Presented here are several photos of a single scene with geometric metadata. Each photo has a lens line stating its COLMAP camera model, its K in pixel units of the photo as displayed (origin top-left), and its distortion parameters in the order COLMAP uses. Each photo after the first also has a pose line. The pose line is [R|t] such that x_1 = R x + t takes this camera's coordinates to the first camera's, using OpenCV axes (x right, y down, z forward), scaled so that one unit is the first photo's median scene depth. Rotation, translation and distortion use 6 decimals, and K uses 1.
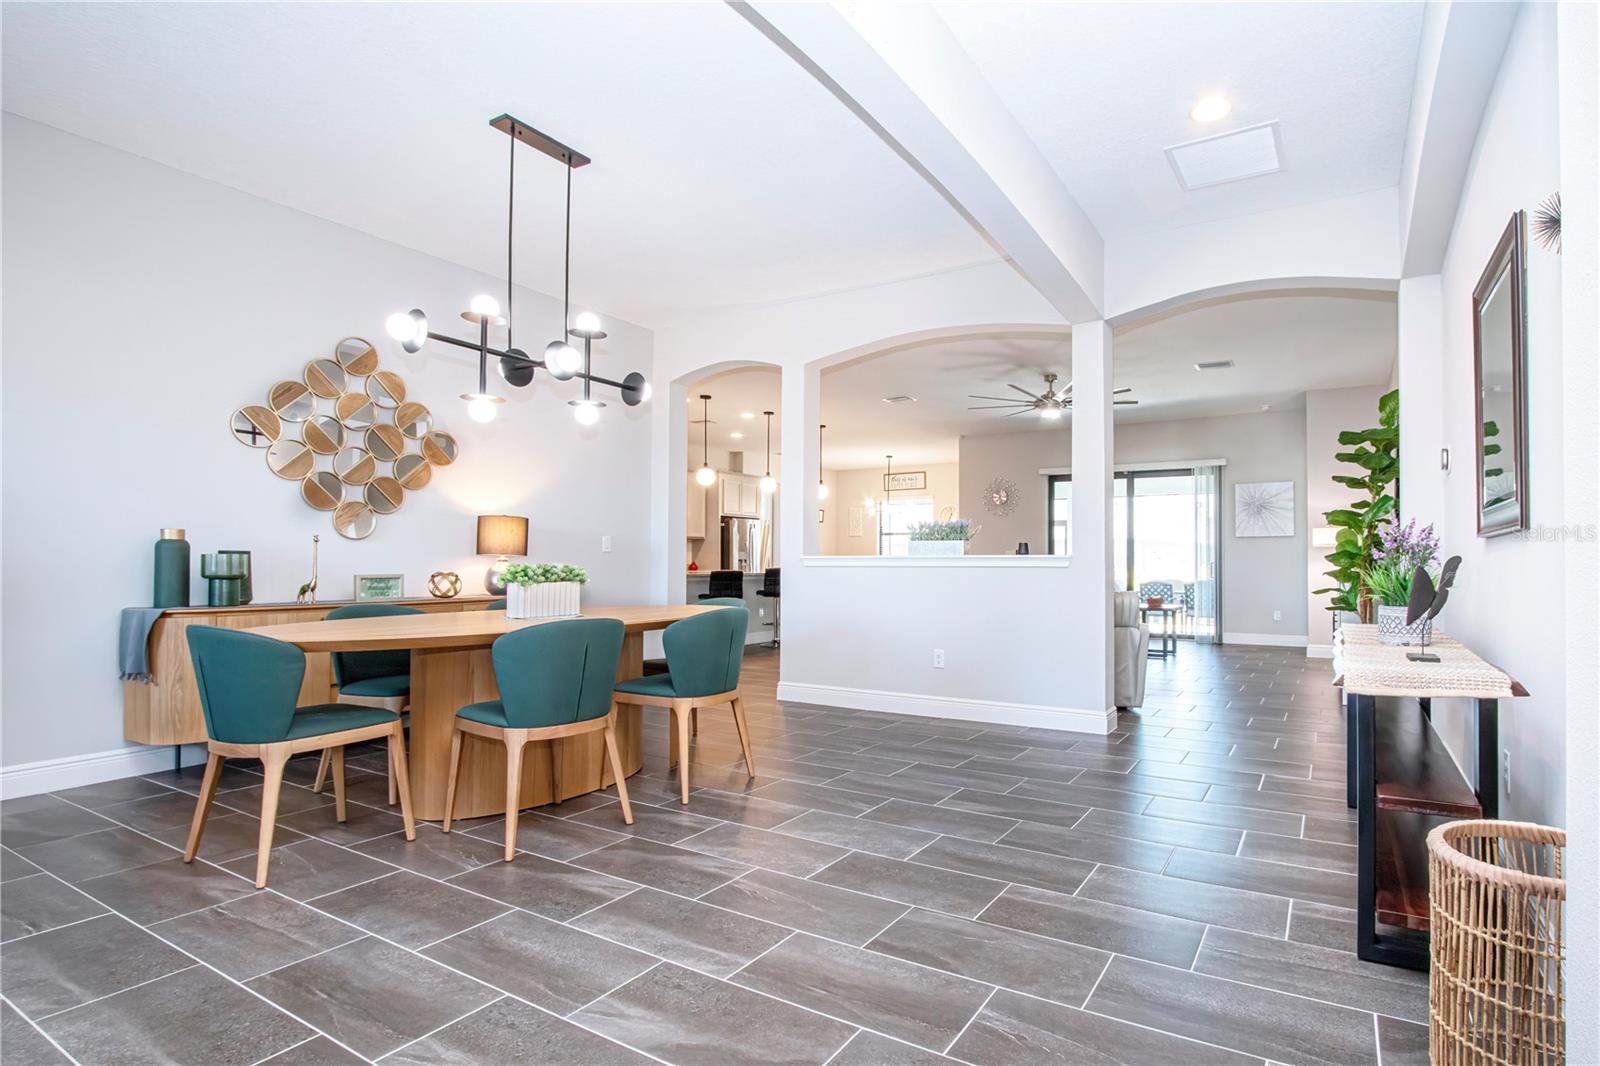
lens RADIAL K [[780.6, 0, 895.7], [0, 780.6, 542.2], [0, 0, 1]] dist [-0.016874, 0.002840]
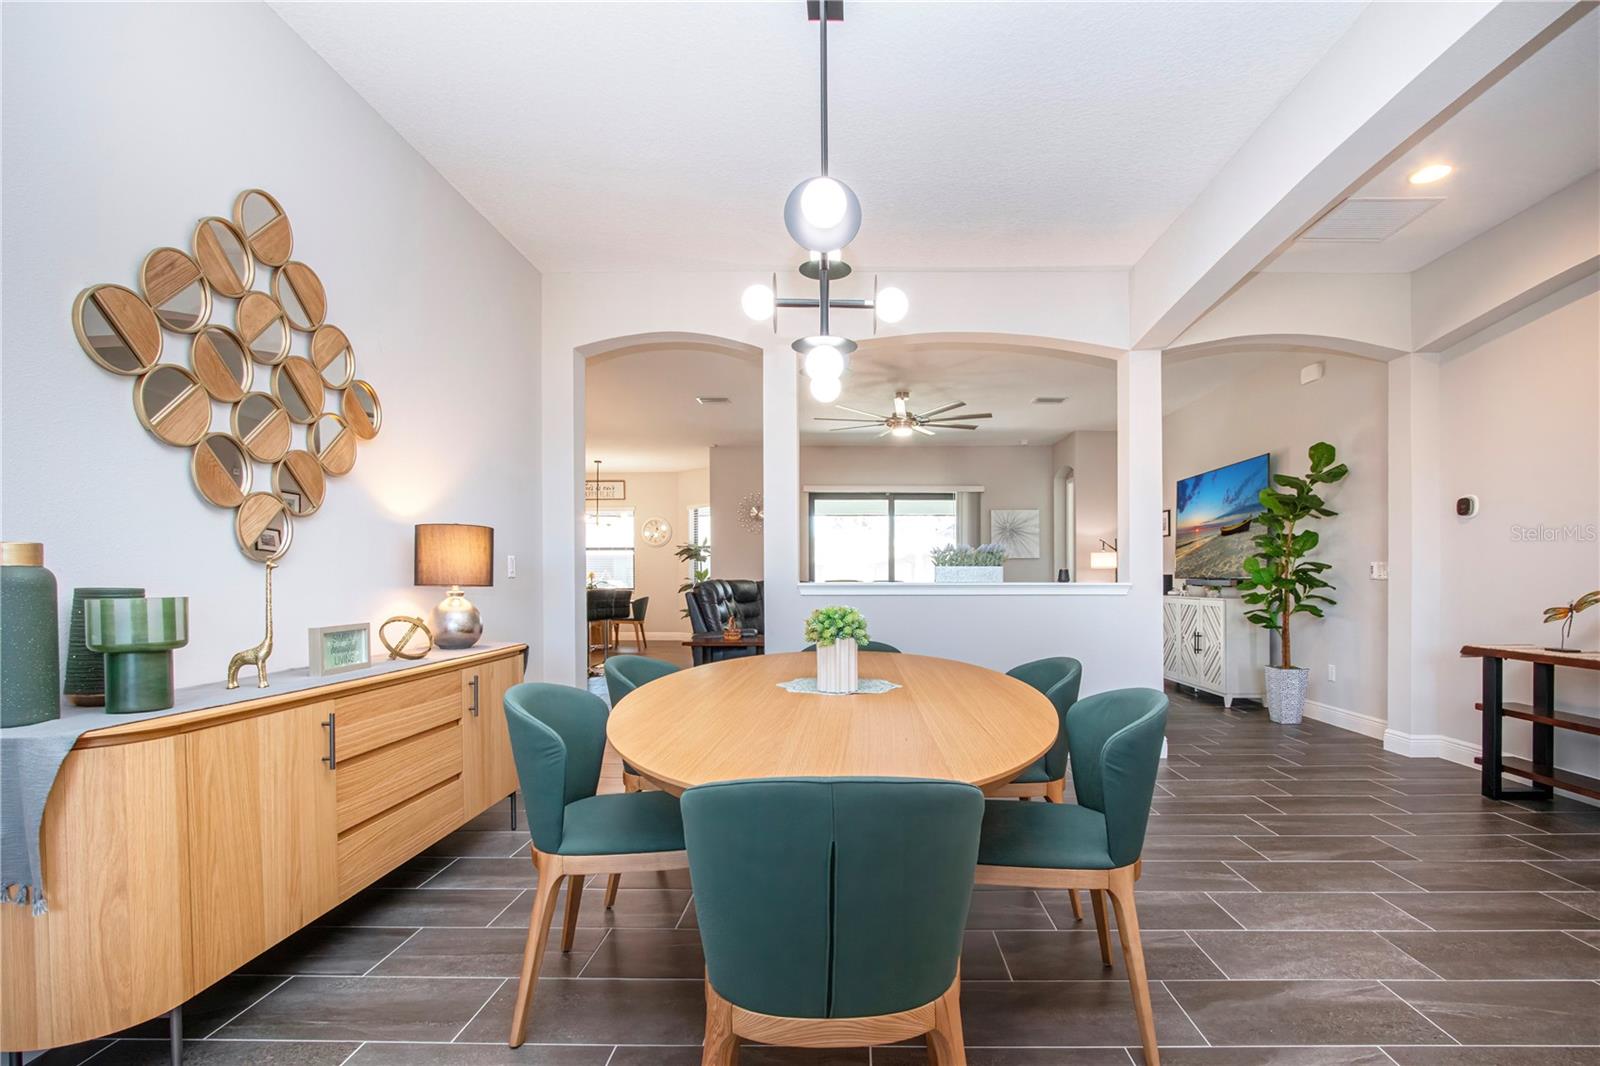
lens RADIAL K [[780.6, 0, 838.1], [0, 780.6, 571.9], [0, 0, 1]] dist [-0.016874, 0.002840]
pose [[0.877097, 0.000412, 0.480314, -0.550741], [-0.010404, 0.999781, 0.018141, -0.010518], [-0.480201, -0.020908, 0.876909, 0.294207]]
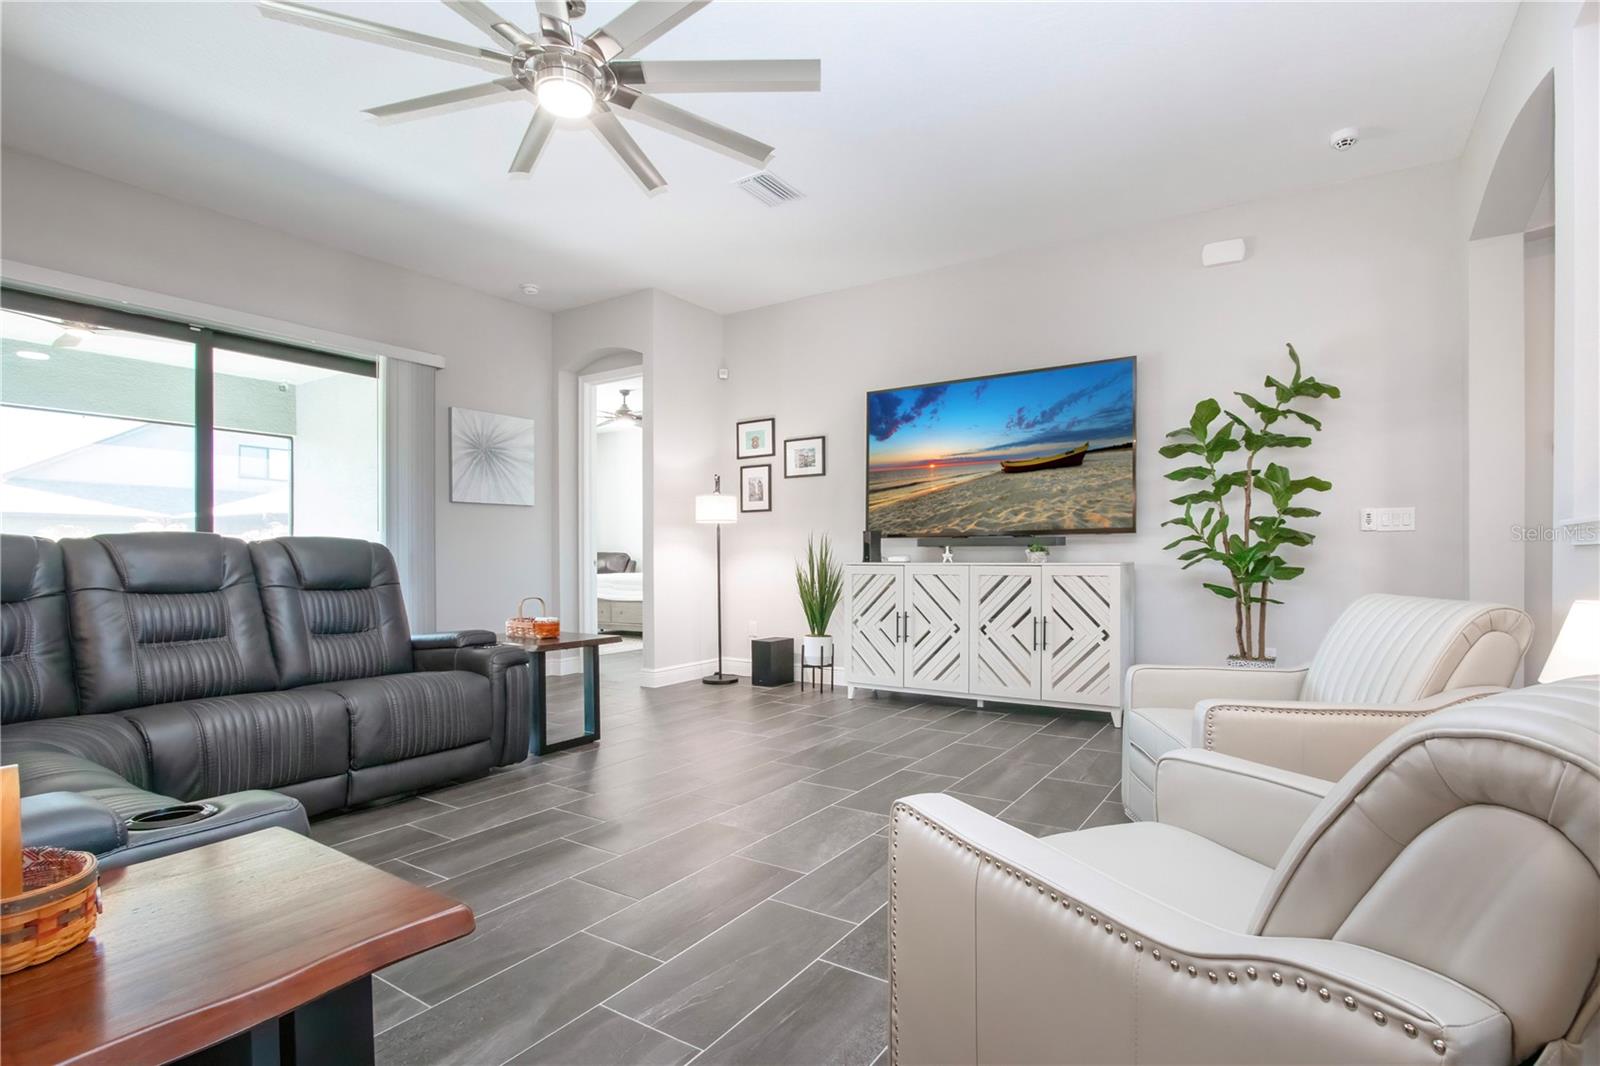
lens RADIAL K [[780.6, 0, 820.2], [0, 780.6, 582.1], [0, 0, 1]] dist [-0.016874, 0.002840]
pose [[0.041927, -0.036240, 0.998463, -0.234885], [-0.023908, 0.999019, 0.037264, 0.048997], [-0.998835, -0.025434, 0.041019, 1.429203]]
